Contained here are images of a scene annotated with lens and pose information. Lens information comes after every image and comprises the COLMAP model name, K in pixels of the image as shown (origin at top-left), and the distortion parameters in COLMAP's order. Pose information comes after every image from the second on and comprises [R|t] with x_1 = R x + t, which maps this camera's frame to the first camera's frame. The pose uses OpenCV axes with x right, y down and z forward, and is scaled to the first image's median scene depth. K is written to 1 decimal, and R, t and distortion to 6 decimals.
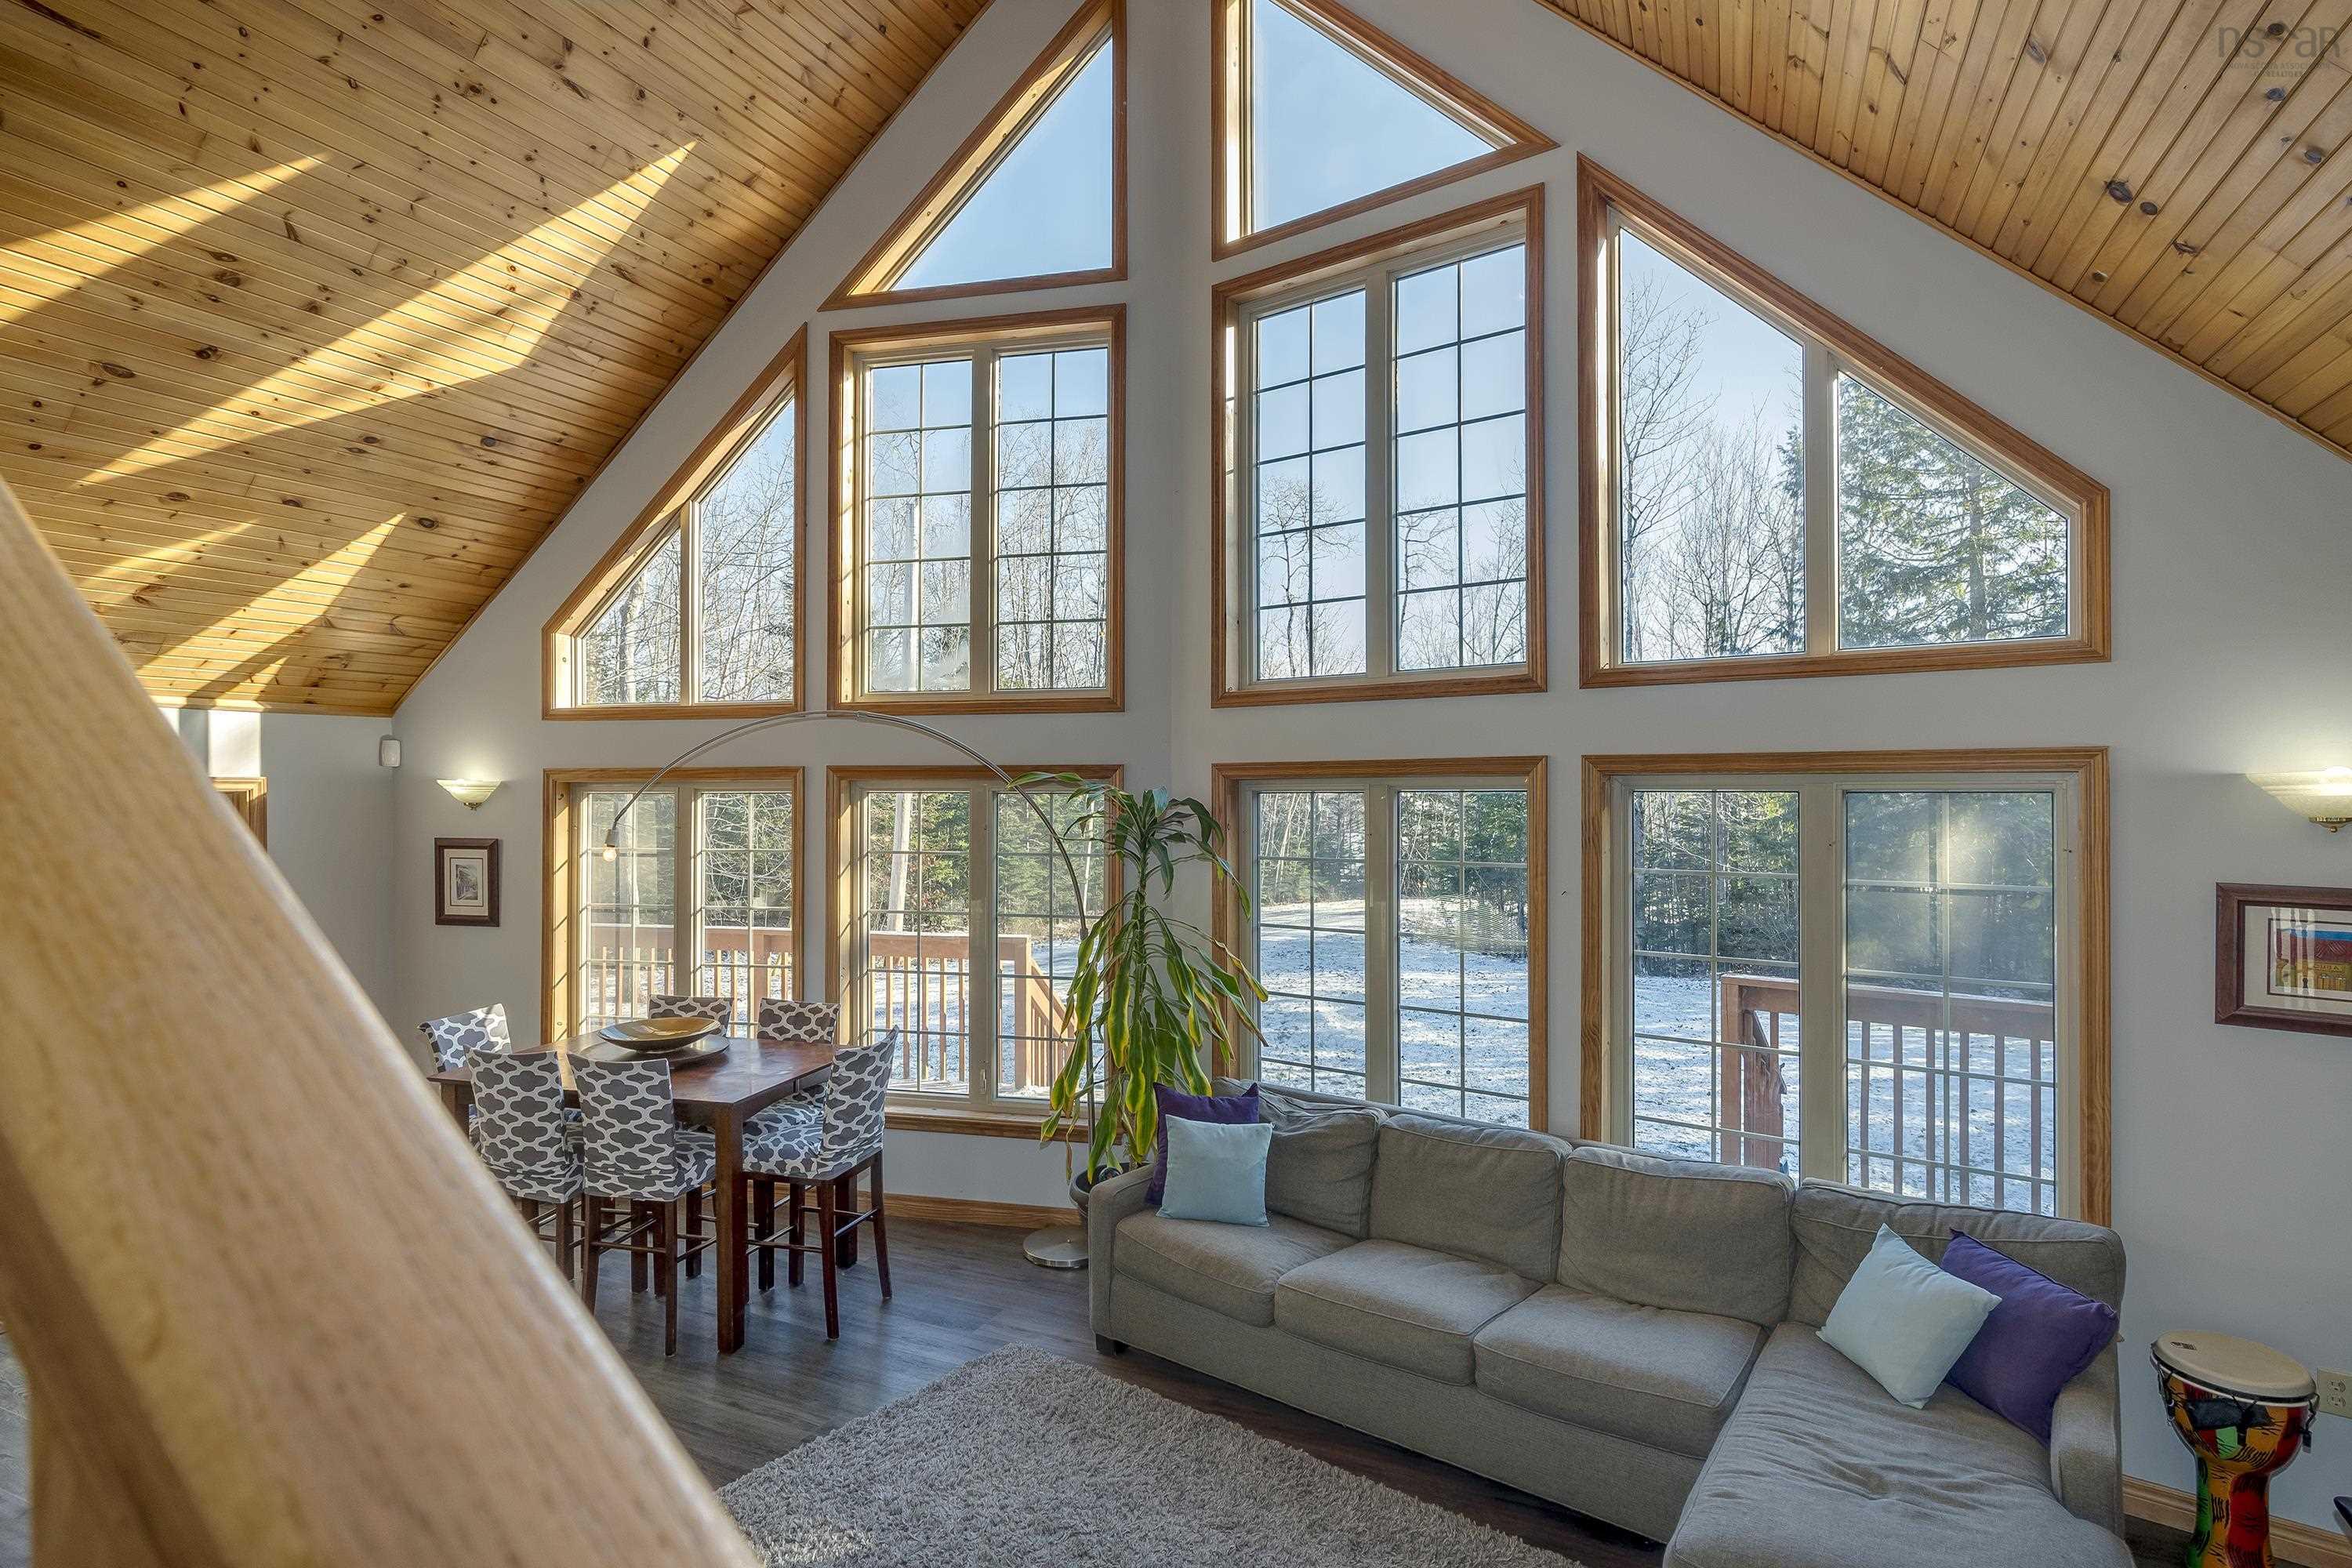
lens RADIAL K [[1163.0, 0, 1173.1], [0, 1163.0, 776.9], [0, 0, 1]] dist [-0.007704, 0.002277]
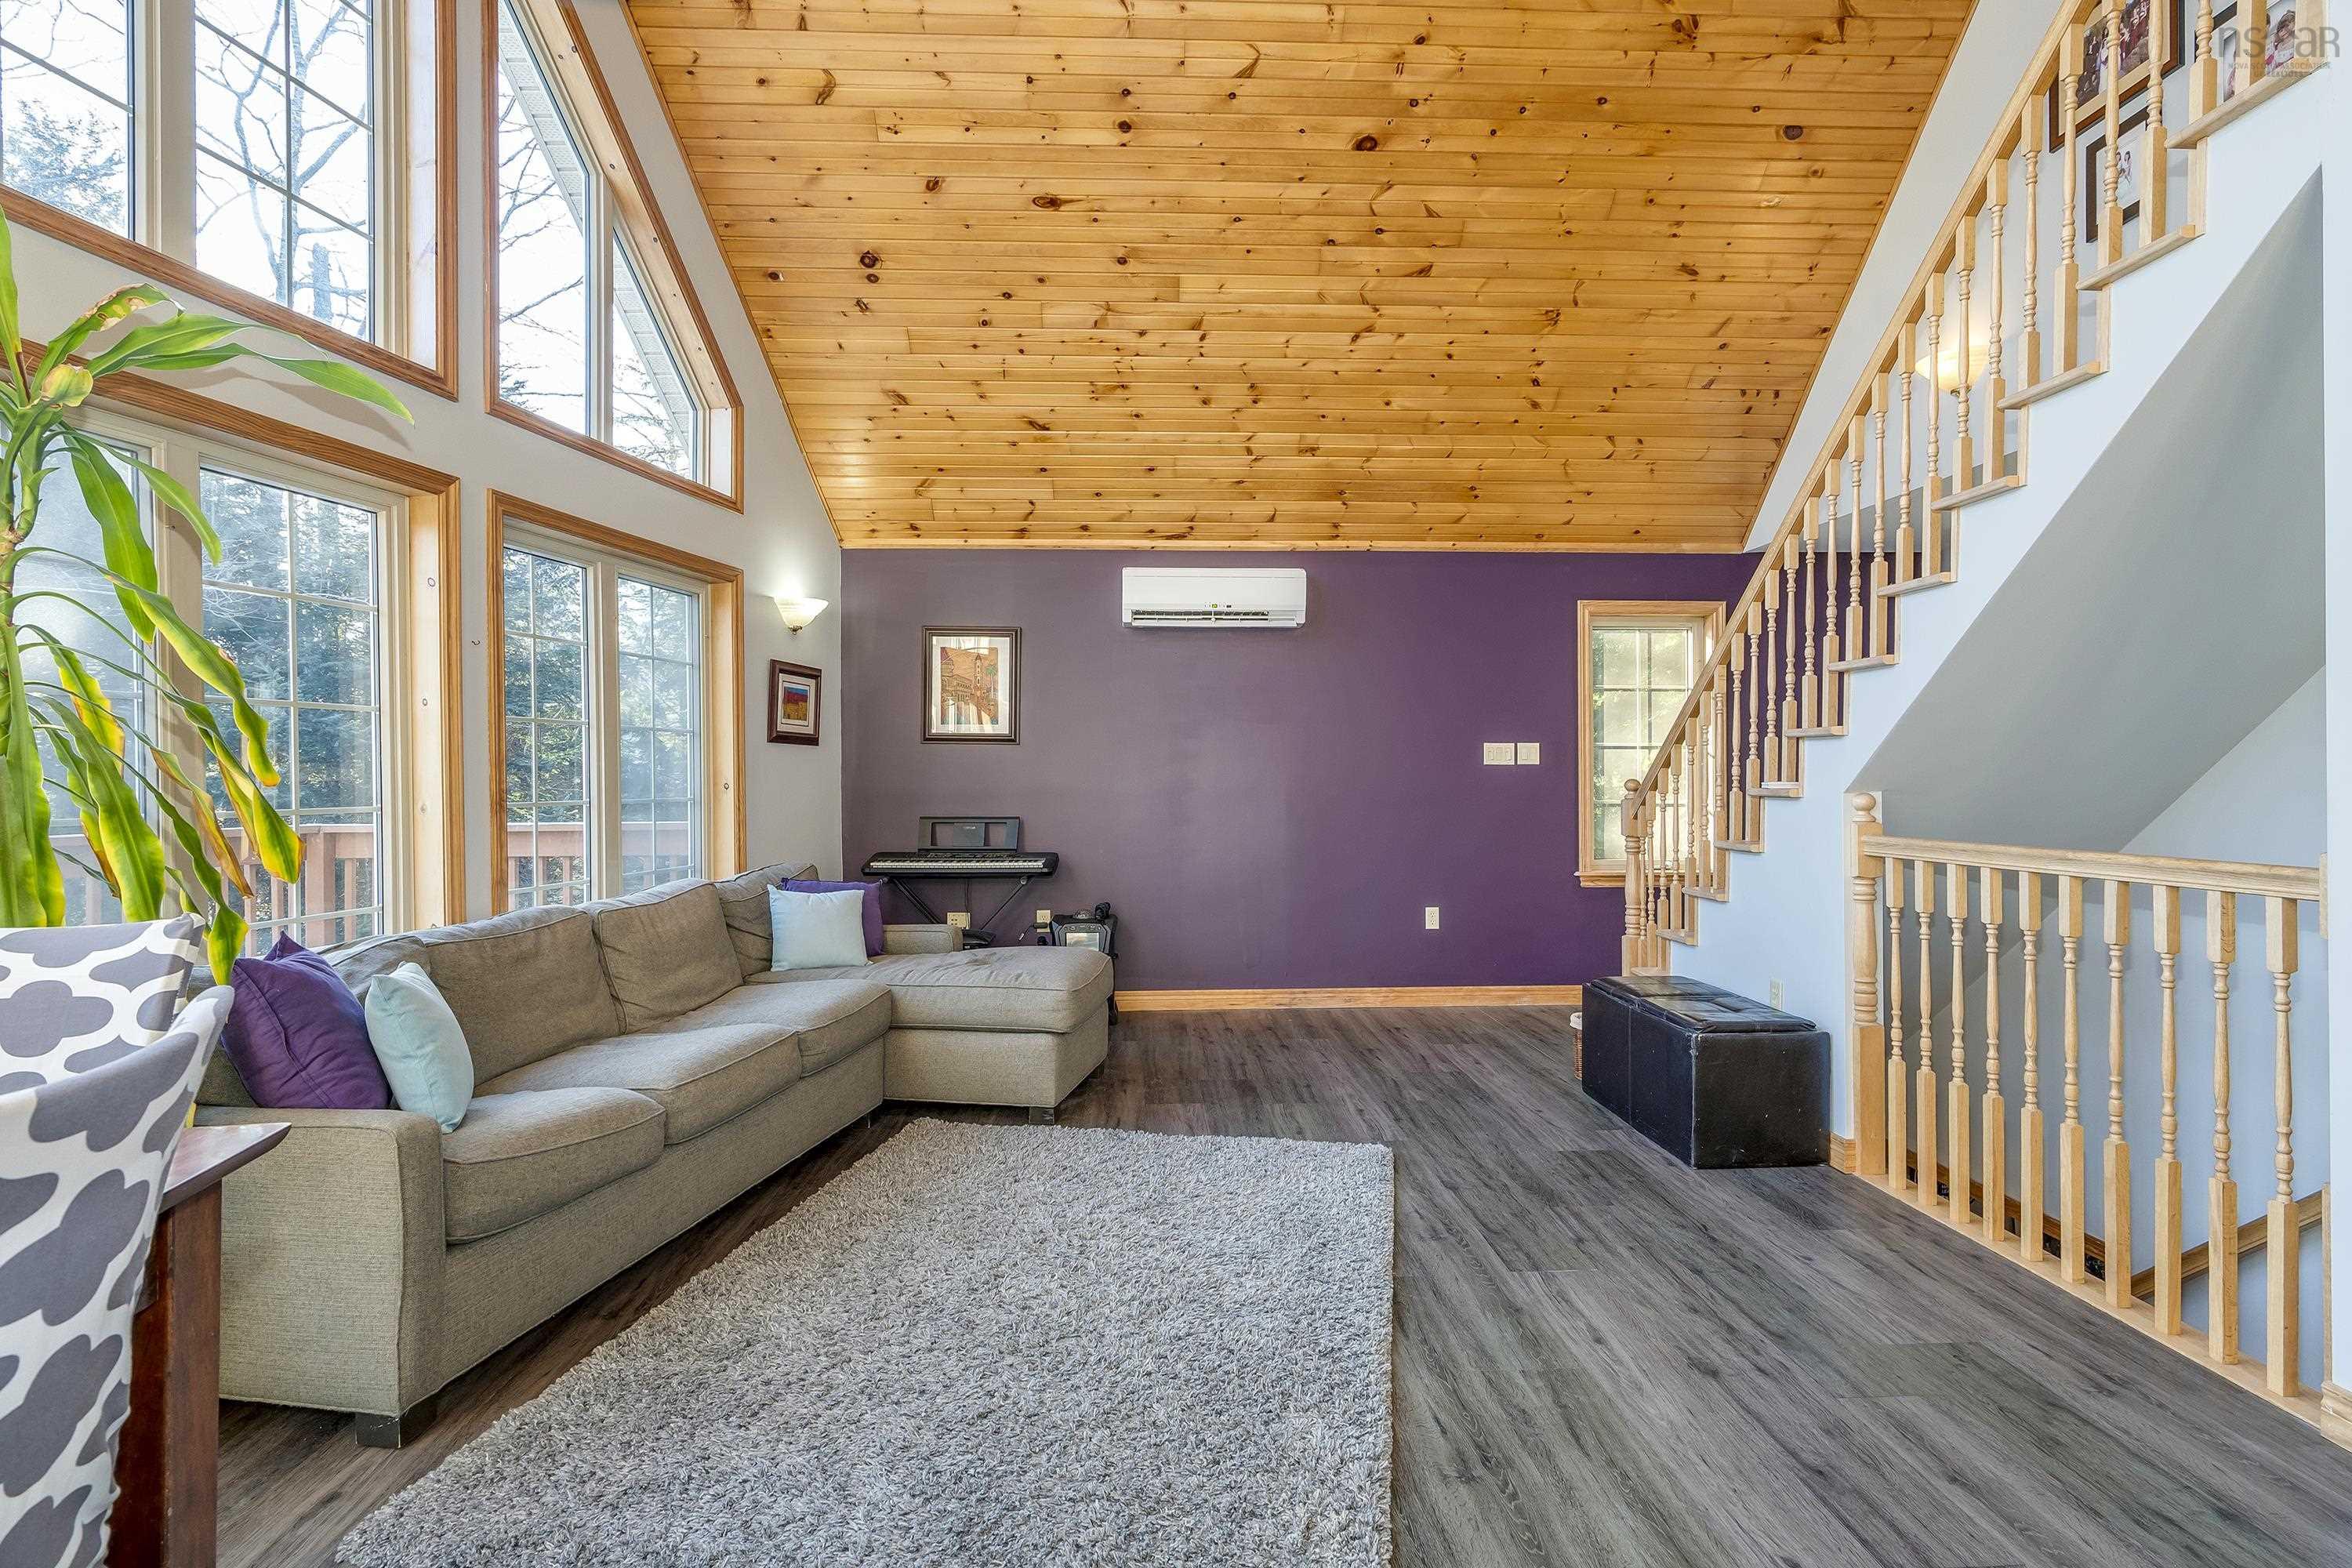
lens RADIAL K [[1163.0, 0, 1194.8], [0, 1163.0, 776.7], [0, 0, 1]] dist [-0.007704, 0.002277]
pose [[-0.469902, 0.007758, 0.882685, -0.597632], [0.004224, 0.999970, -0.006540, 0.184417], [-0.882709, 0.000656, -0.469920, 0.829280]]
